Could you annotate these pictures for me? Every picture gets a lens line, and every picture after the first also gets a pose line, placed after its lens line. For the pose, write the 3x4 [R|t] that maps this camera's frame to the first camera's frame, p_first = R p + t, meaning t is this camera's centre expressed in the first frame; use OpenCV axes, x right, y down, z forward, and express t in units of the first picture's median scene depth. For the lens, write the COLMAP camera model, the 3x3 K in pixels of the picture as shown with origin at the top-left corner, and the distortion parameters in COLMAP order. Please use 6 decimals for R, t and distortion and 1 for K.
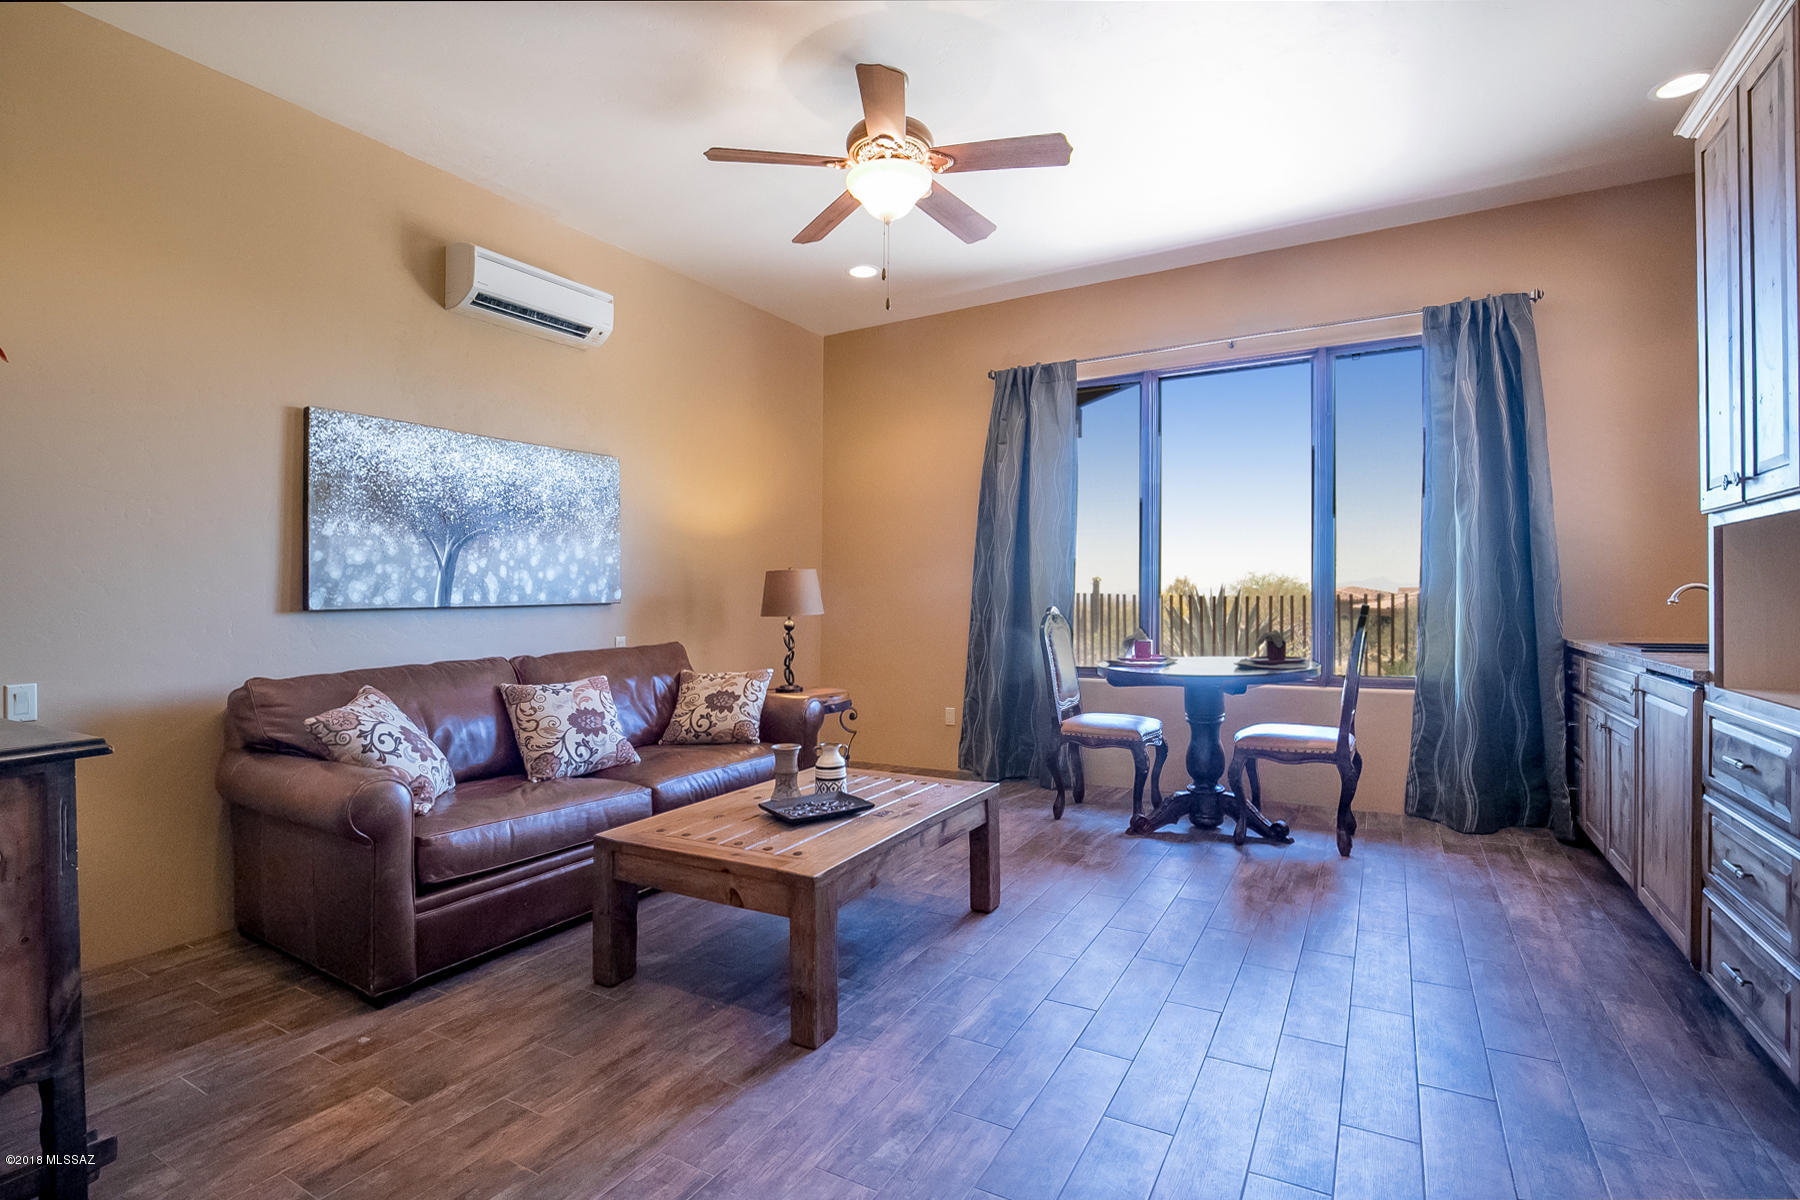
lens RADIAL K [[870.3, 0, 900.1], [0, 870.3, 595.7], [0, 0, 1]] dist [-0.000021, -0.000004]
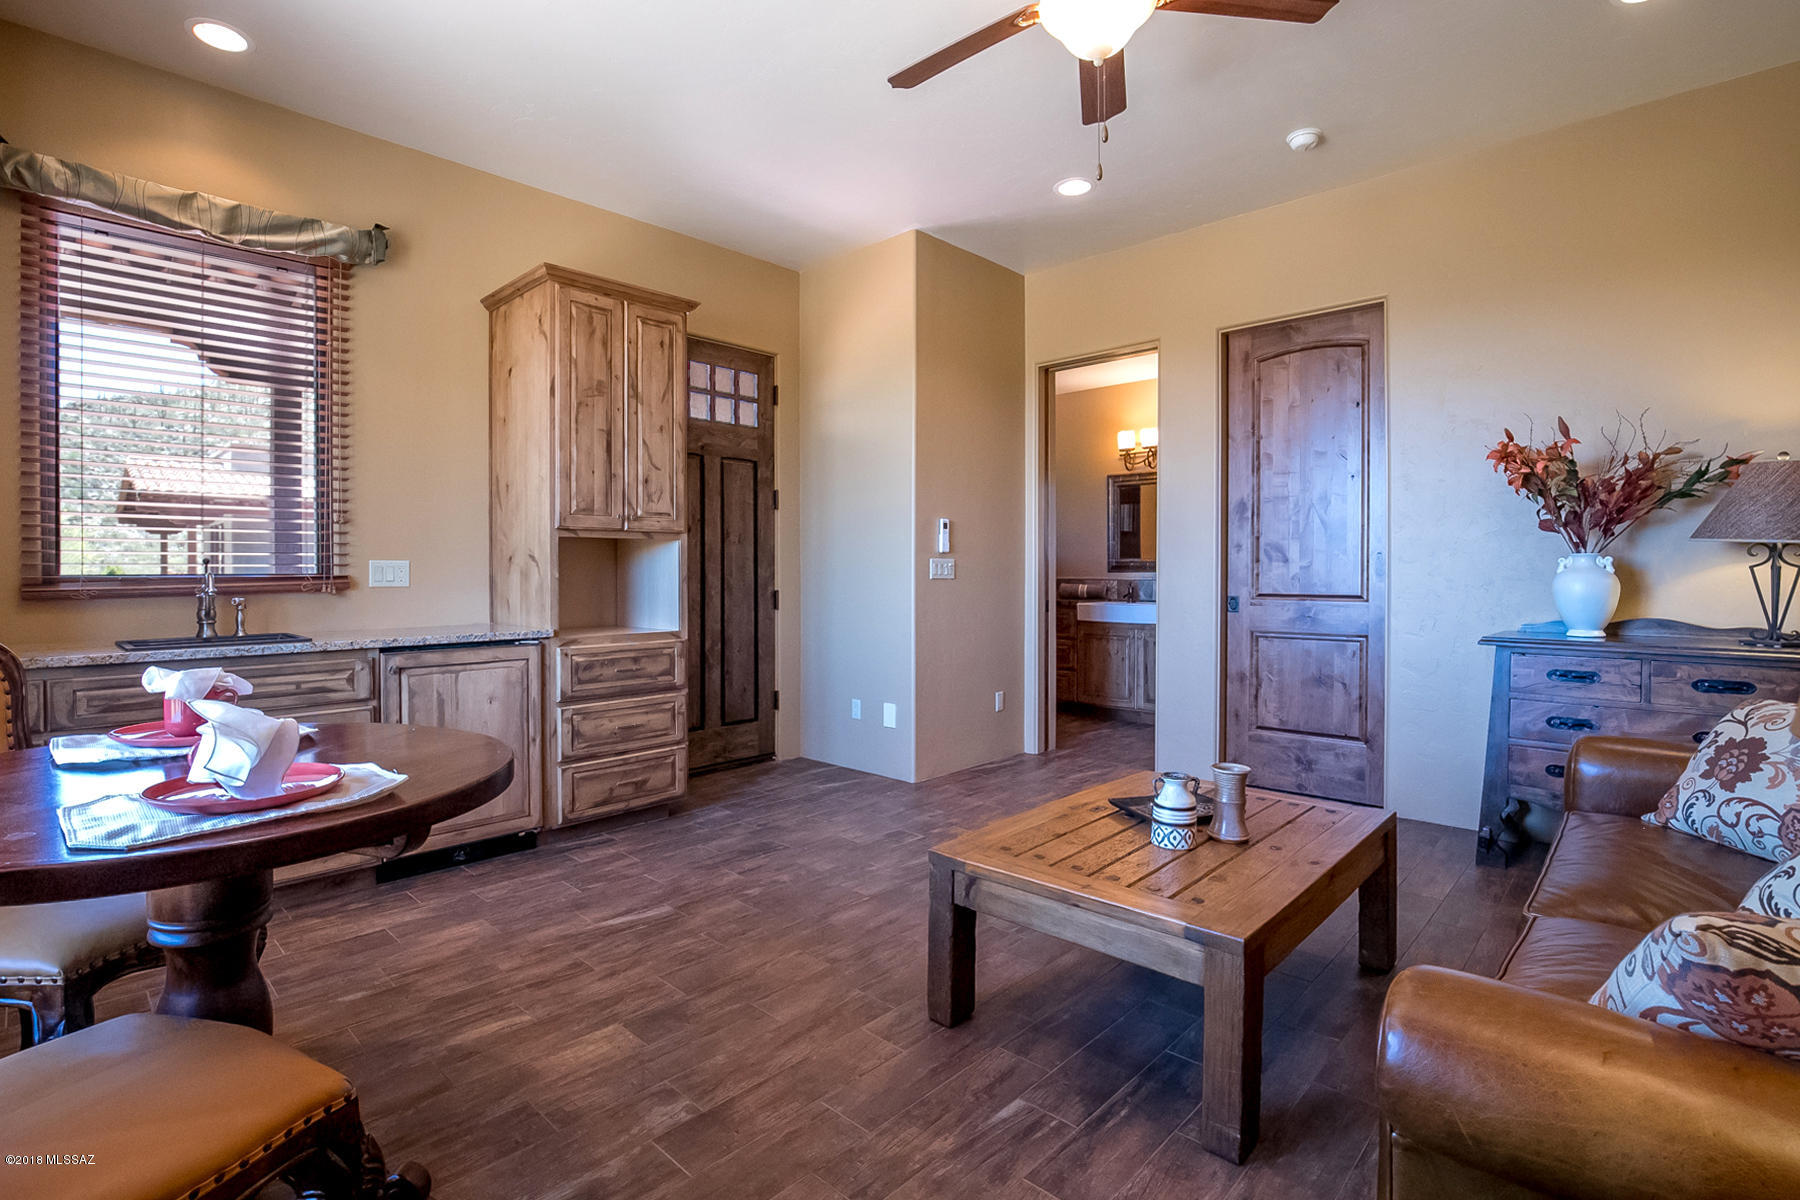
lens RADIAL K [[847.0, 0, 898.9], [0, 847.0, 589.8], [0, 0, 1]] dist [0.000635, 0.000066]
pose [[-0.972456, 0.005316, 0.233027, -0.024280], [0.009138, 0.999841, 0.015327, -0.001879], [-0.232908, 0.017034, -0.972350, 1.678661]]
